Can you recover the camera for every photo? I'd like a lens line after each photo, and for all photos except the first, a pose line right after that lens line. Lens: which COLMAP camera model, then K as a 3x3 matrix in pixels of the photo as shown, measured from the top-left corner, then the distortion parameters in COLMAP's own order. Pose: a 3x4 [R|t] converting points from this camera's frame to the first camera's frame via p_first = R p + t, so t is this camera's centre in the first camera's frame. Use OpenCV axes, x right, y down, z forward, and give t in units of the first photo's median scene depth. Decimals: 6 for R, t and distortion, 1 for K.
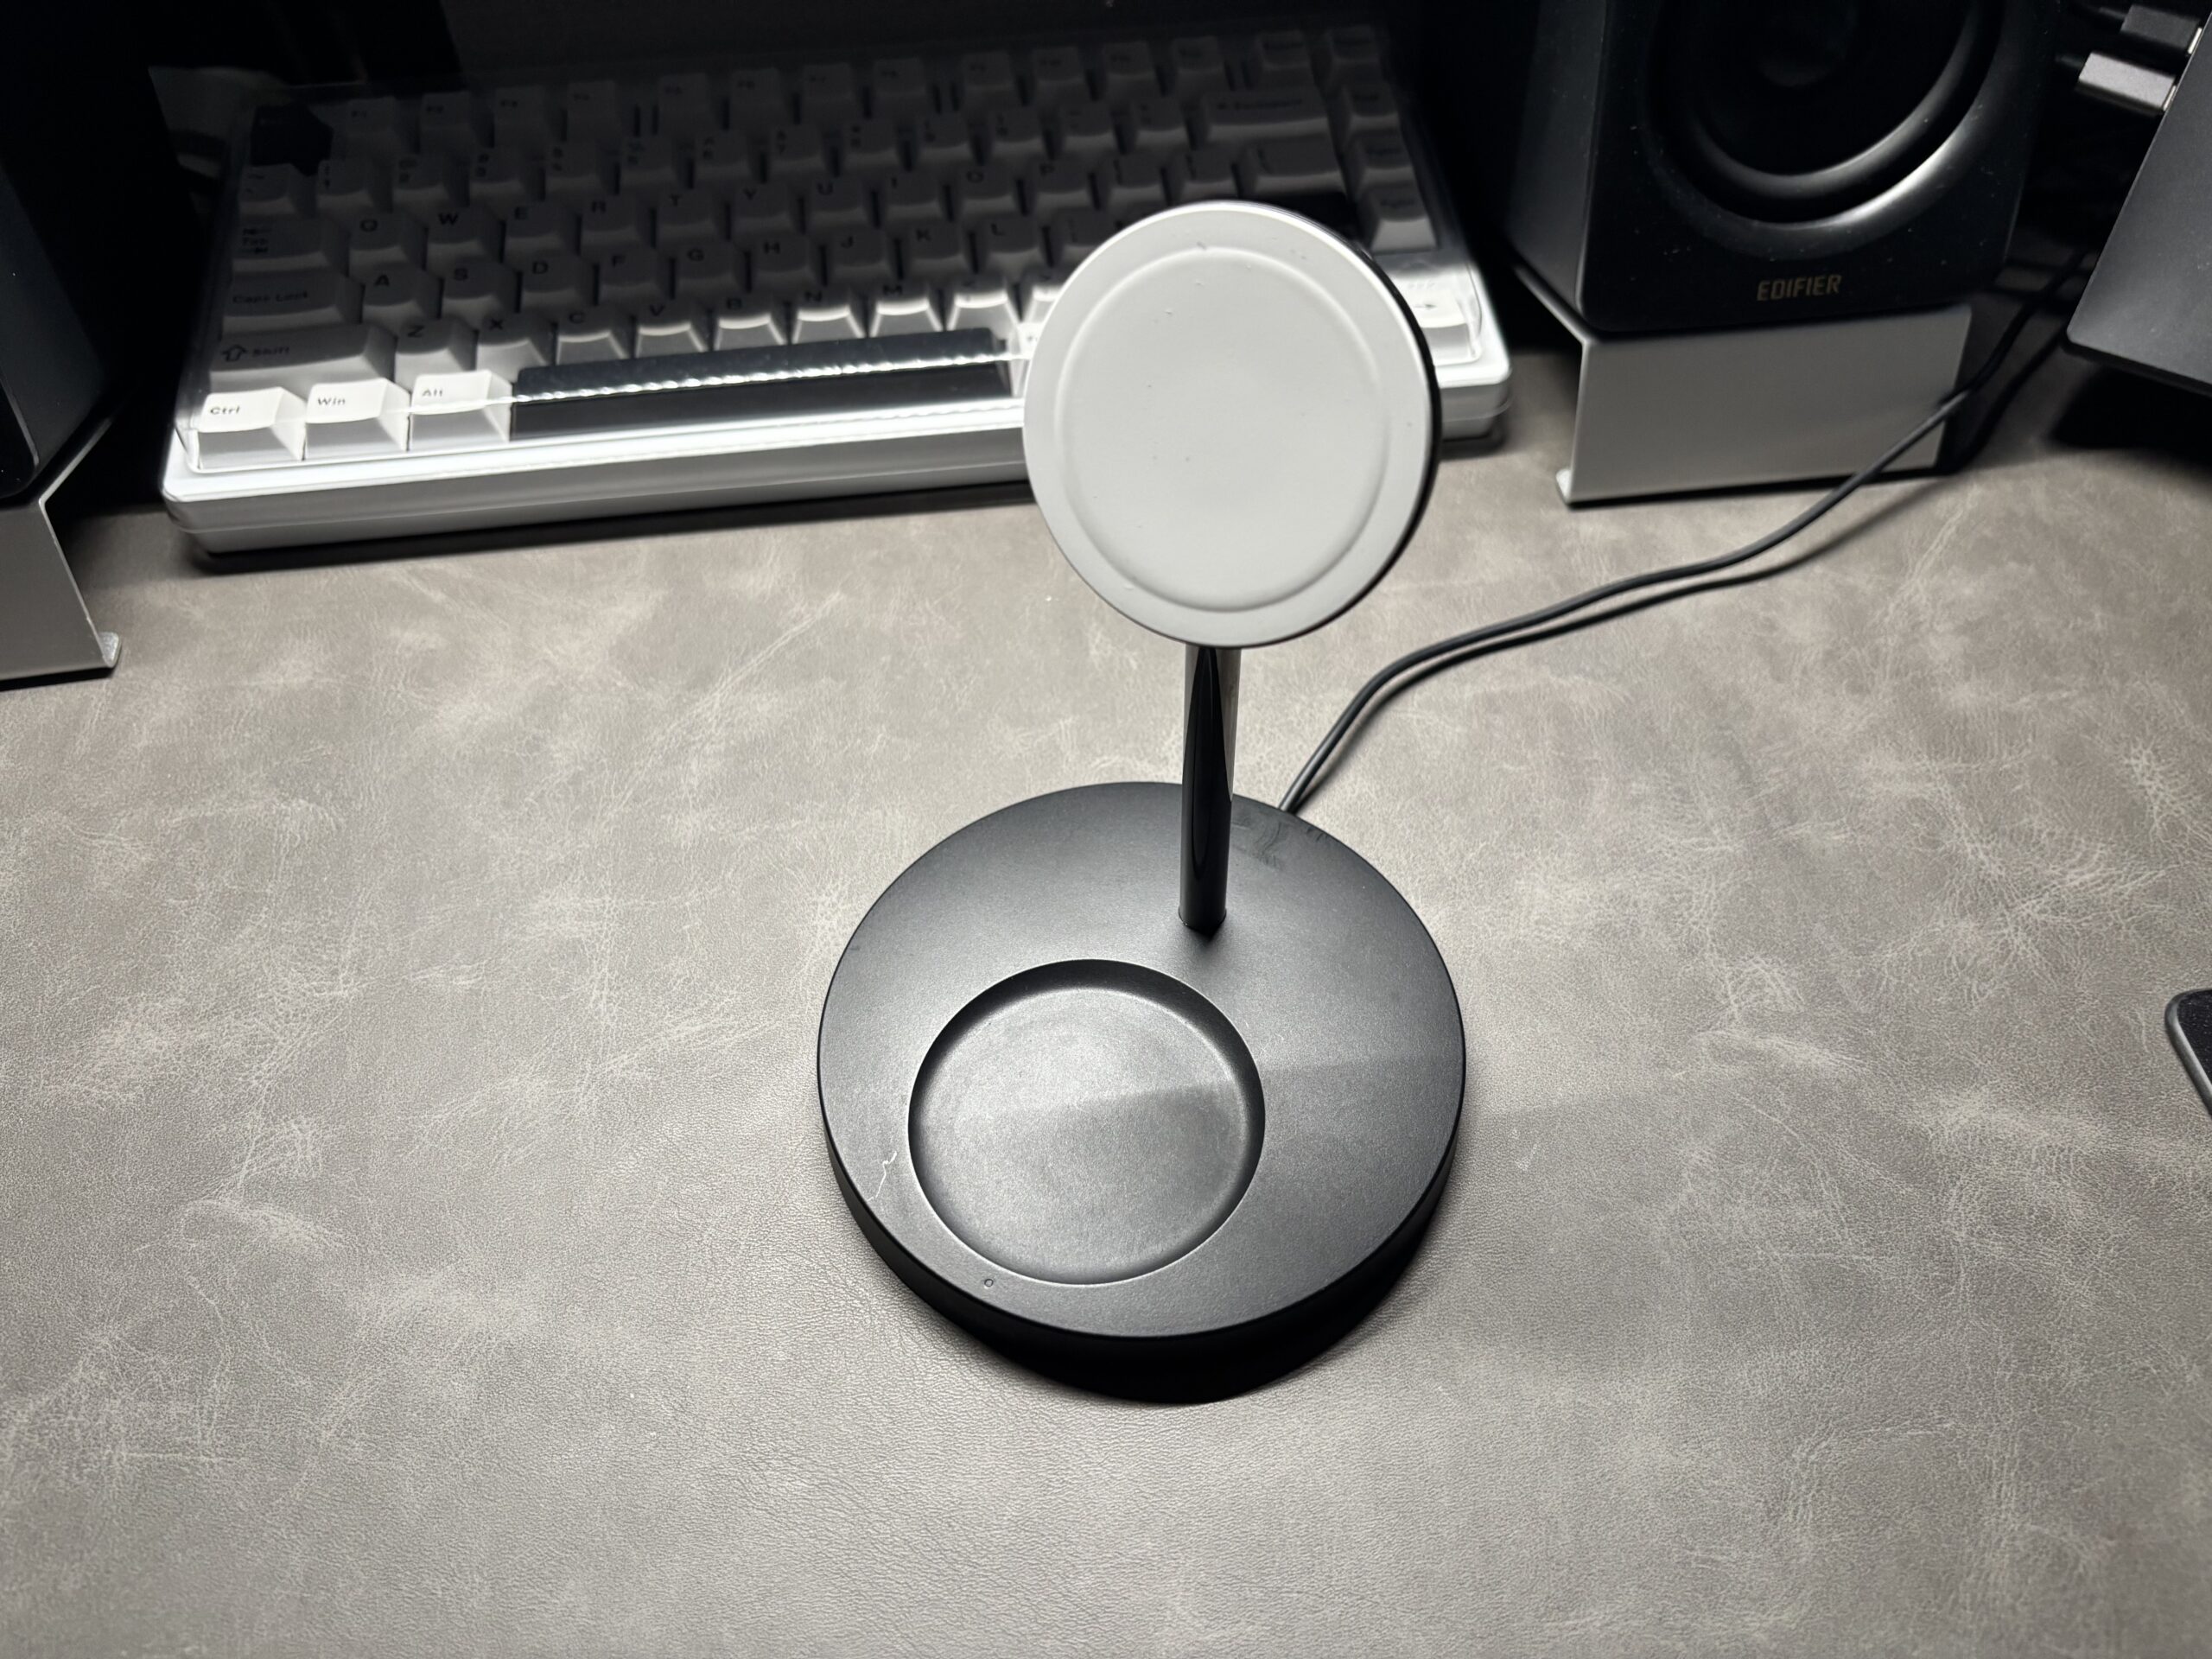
lens RADIAL K [[1732.0, 0, 1106.0], [0, 1732.0, 829.5], [0, 0, 1]] dist [-0.002602, -0.005509]
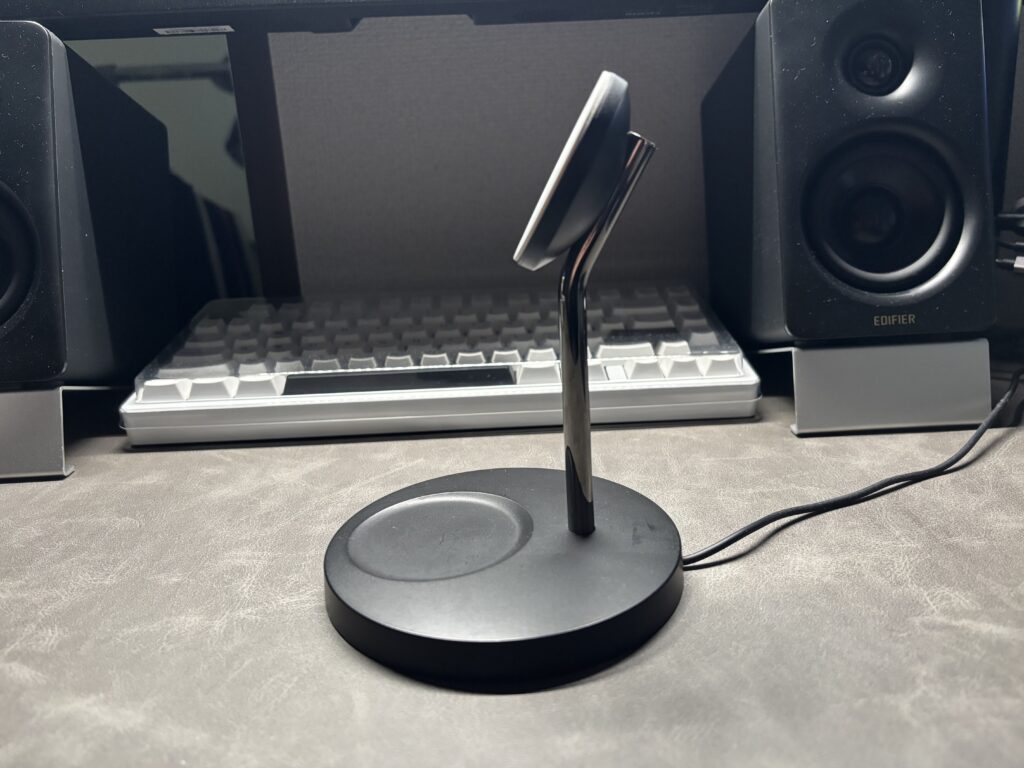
lens RADIAL K [[801.8, 0, 512.0], [0, 801.8, 384.0], [0, 0, 1]] dist [-0.002602, -0.005509]
pose [[0.993245, 0.005652, -0.115897, 0.057657], [-0.071359, 0.817363, -0.571686, 0.327372], [0.091499, 0.576095, 0.812245, 0.224034]]
